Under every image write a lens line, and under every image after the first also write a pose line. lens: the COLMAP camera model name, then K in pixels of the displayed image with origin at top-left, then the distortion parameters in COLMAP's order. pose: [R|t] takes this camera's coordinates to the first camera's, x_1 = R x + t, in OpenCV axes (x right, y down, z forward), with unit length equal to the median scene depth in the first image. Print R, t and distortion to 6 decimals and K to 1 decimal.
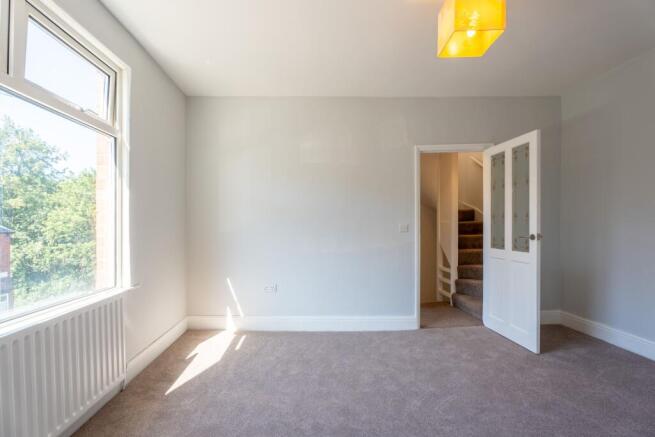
lens RADIAL K [[299.7, 0, 326.0], [0, 299.7, 222.0], [0, 0, 1]] dist [-0.001308, 0.000805]
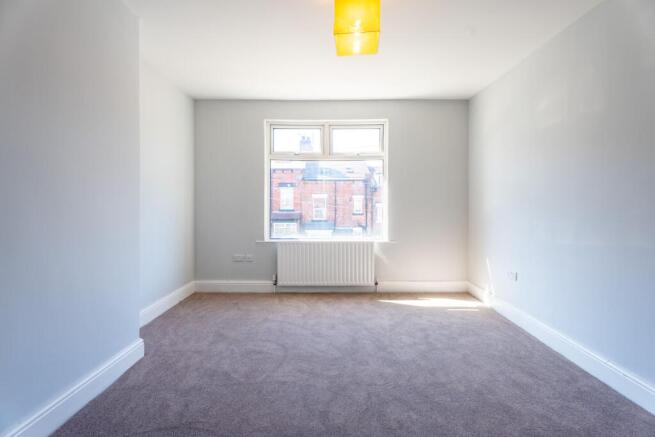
lens RADIAL K [[299.7, 0, 326.8], [0, 299.7, 214.3], [0, 0, 1]] dist [-0.001308, 0.000805]
pose [[-0.058952, 0.018906, -0.998082, 0.793254], [0.002160, 0.999821, 0.018811, 0.015636], [0.998258, -0.001047, -0.058982, 0.498298]]
